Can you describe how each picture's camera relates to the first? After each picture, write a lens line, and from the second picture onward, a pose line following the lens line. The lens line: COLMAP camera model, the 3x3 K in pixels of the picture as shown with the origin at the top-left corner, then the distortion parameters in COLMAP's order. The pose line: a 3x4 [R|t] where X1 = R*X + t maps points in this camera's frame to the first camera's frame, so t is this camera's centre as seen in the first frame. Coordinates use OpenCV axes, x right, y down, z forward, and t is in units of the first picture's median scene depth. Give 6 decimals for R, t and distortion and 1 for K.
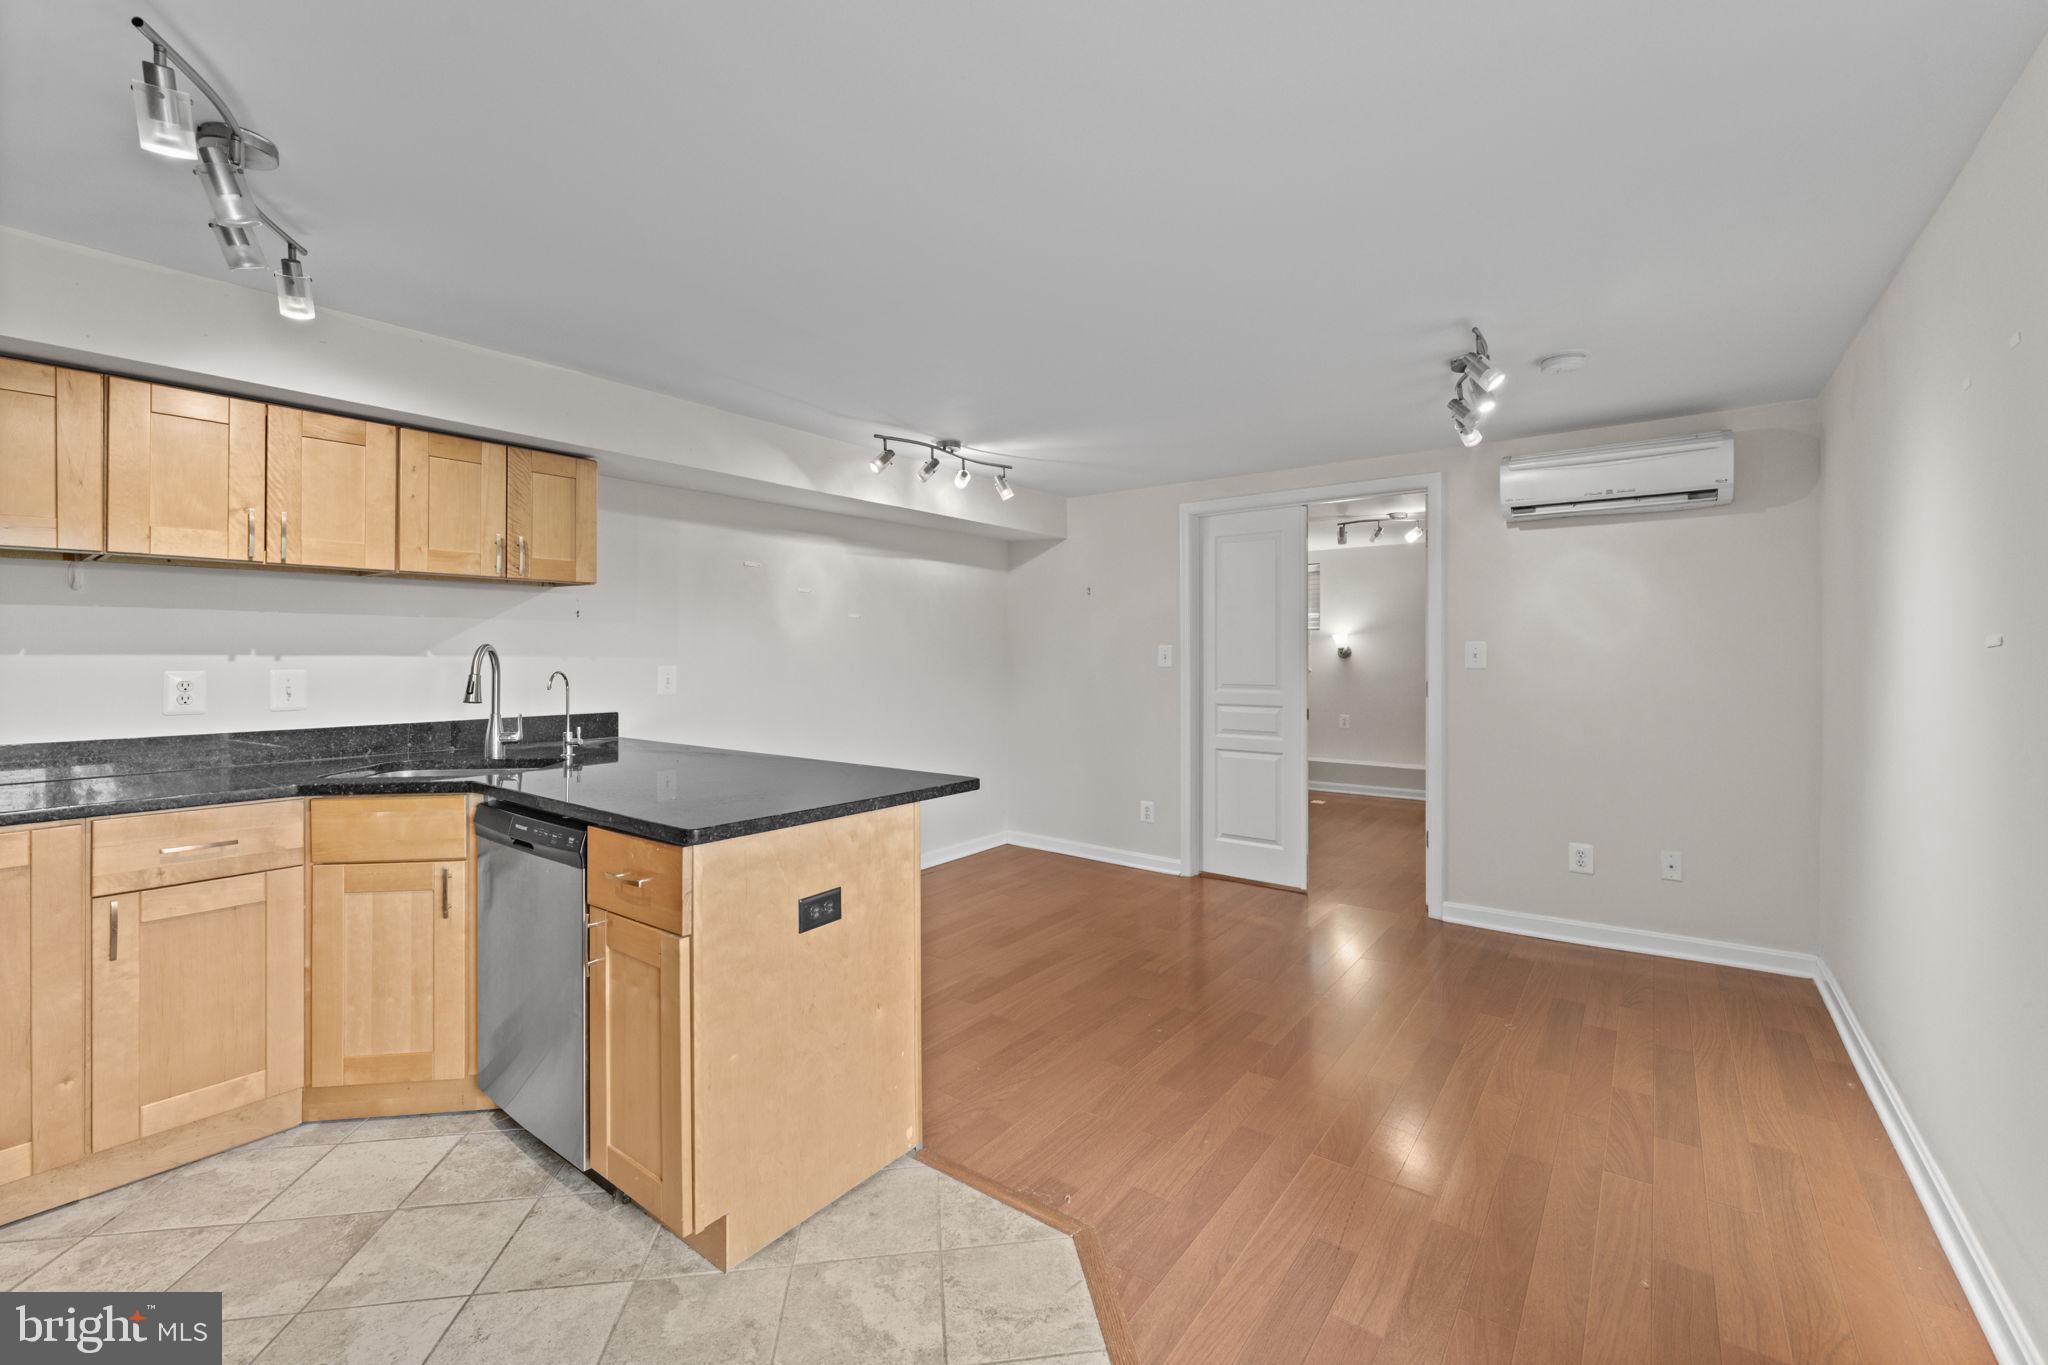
lens RADIAL K [[837.8, 0, 1027.6], [0, 837.8, 676.8], [0, 0, 1]] dist [-0.001413, -0.000354]
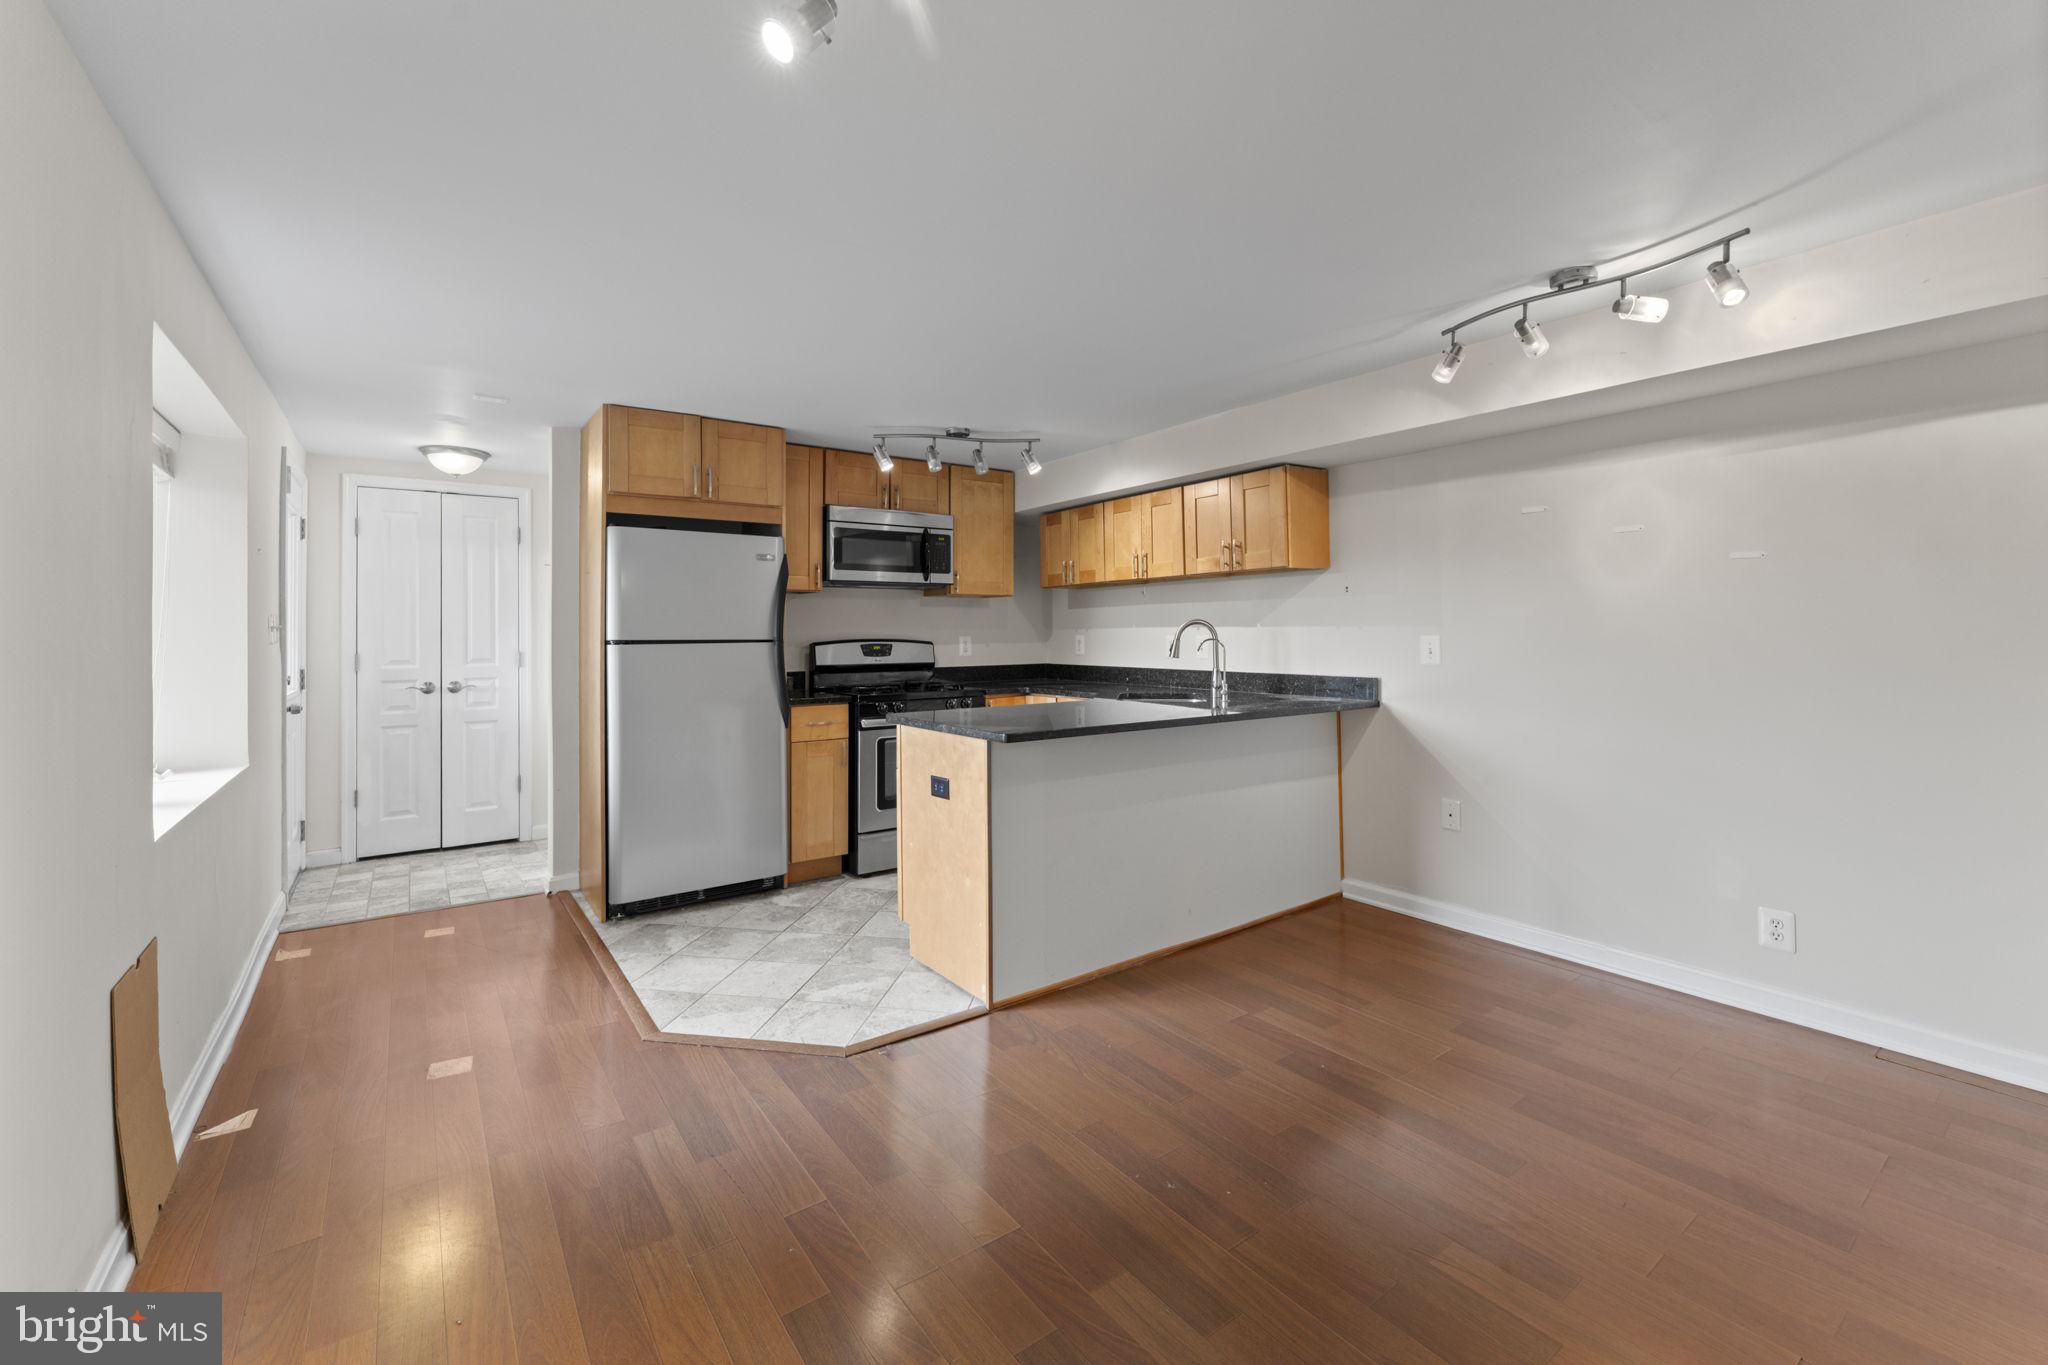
lens RADIAL K [[845.0, 0, 1027.3], [0, 845.0, 655.9], [0, 0, 1]] dist [0.000117, -0.000023]
pose [[-0.288403, 0.031189, -0.957001, 1.251323], [-0.016593, 0.999156, 0.037563, -0.036227], [0.957365, 0.026713, -0.287642, 1.630658]]
